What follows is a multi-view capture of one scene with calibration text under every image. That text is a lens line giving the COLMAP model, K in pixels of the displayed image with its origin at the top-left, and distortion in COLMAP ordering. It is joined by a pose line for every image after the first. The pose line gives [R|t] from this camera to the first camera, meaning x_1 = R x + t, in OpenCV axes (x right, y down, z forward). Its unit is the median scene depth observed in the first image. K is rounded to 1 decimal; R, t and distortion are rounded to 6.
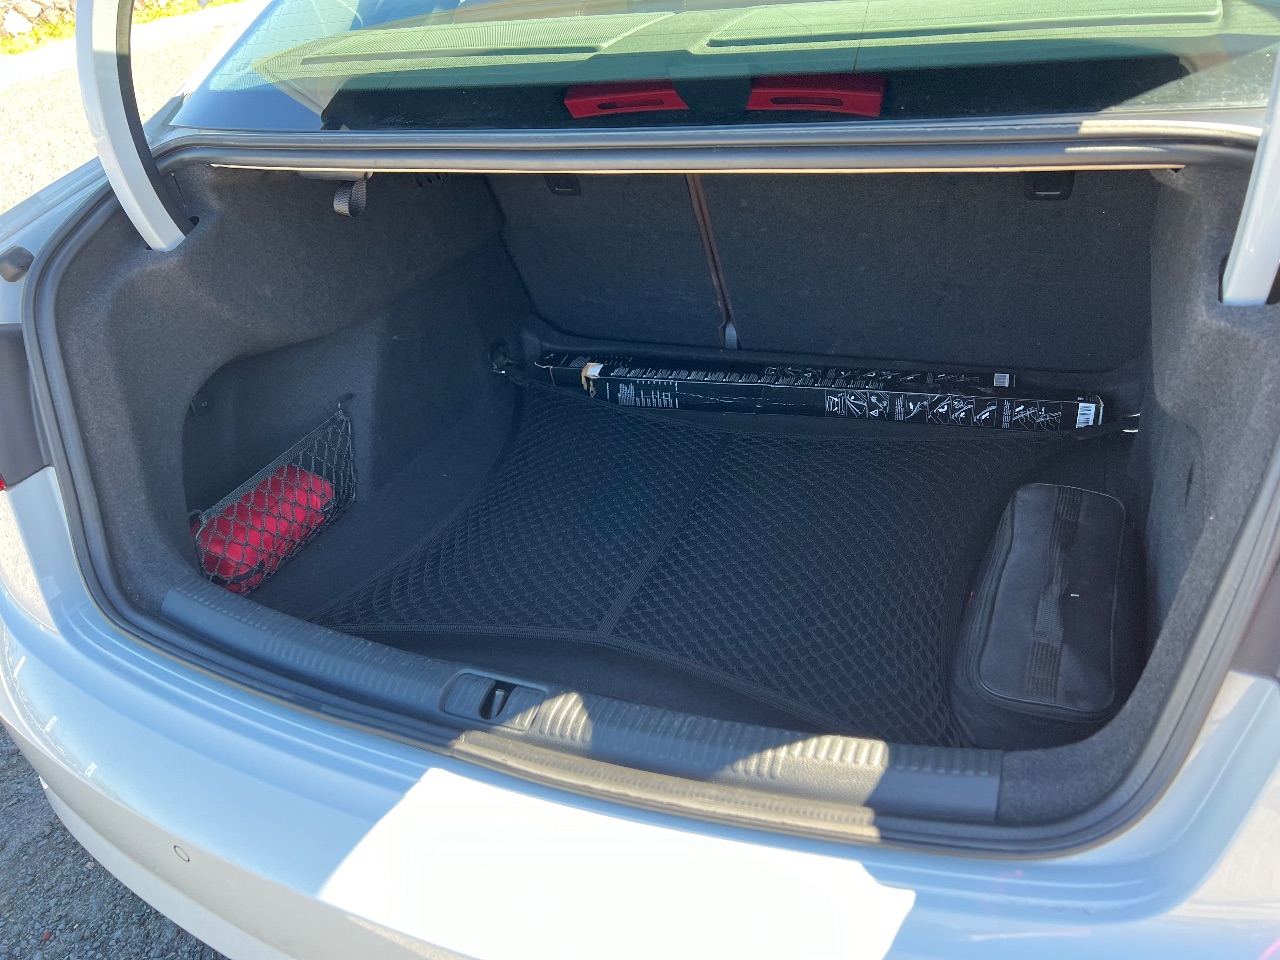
lens RADIAL K [[933.3, 0, 640.0], [0, 933.3, 480.0], [0, 0, 1]] dist [0.061542, -0.072872]
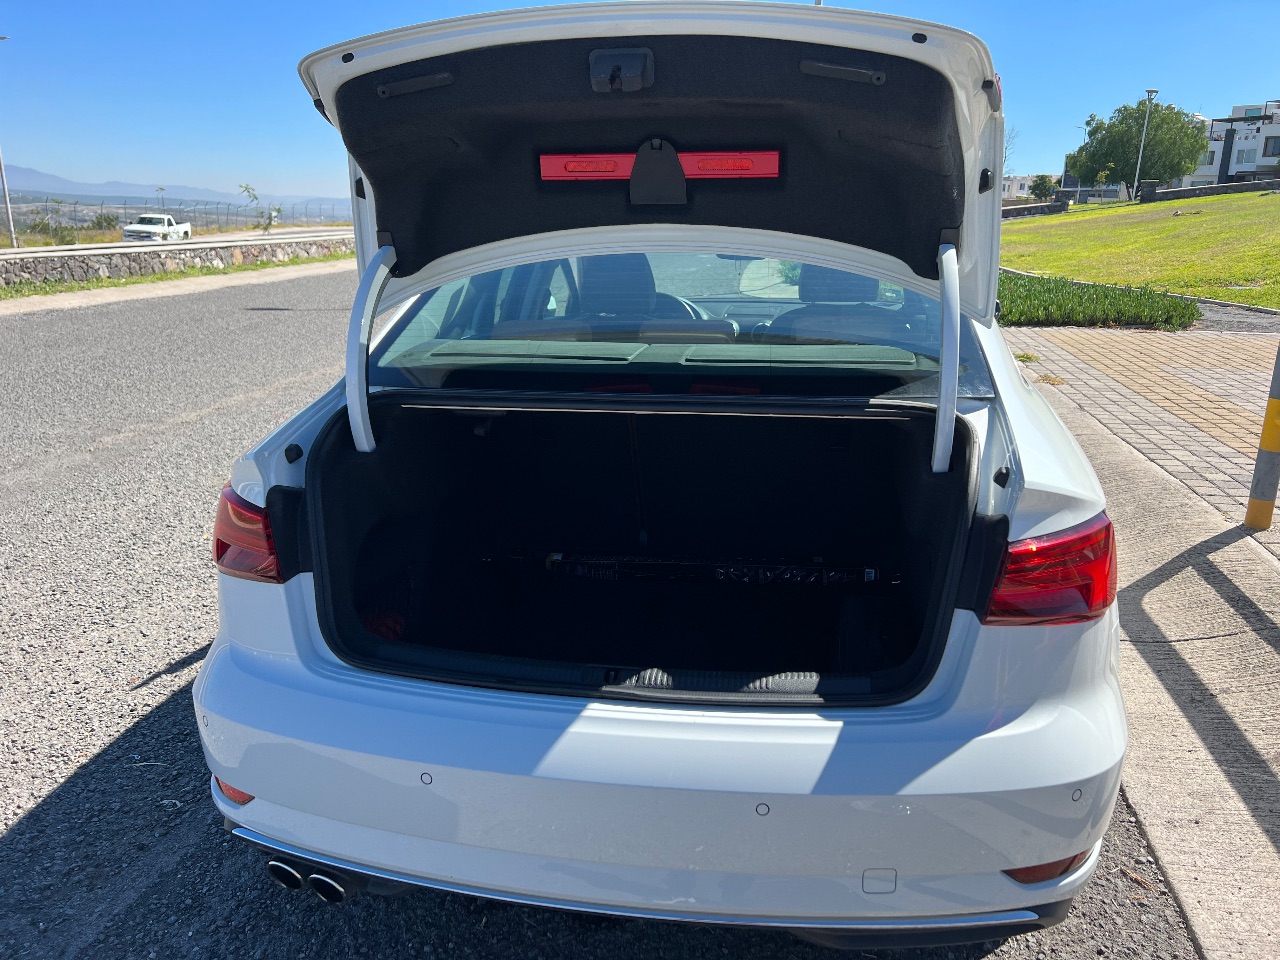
lens RADIAL K [[933.3, 0, 640.0], [0, 933.3, 480.0], [0, 0, 1]] dist [0.061542, -0.072872]
pose [[0.970968, 0.029844, 0.237341, -0.567421], [0.043440, 0.953691, -0.297633, 0.431375], [-0.235233, 0.299303, 0.924707, -0.868767]]
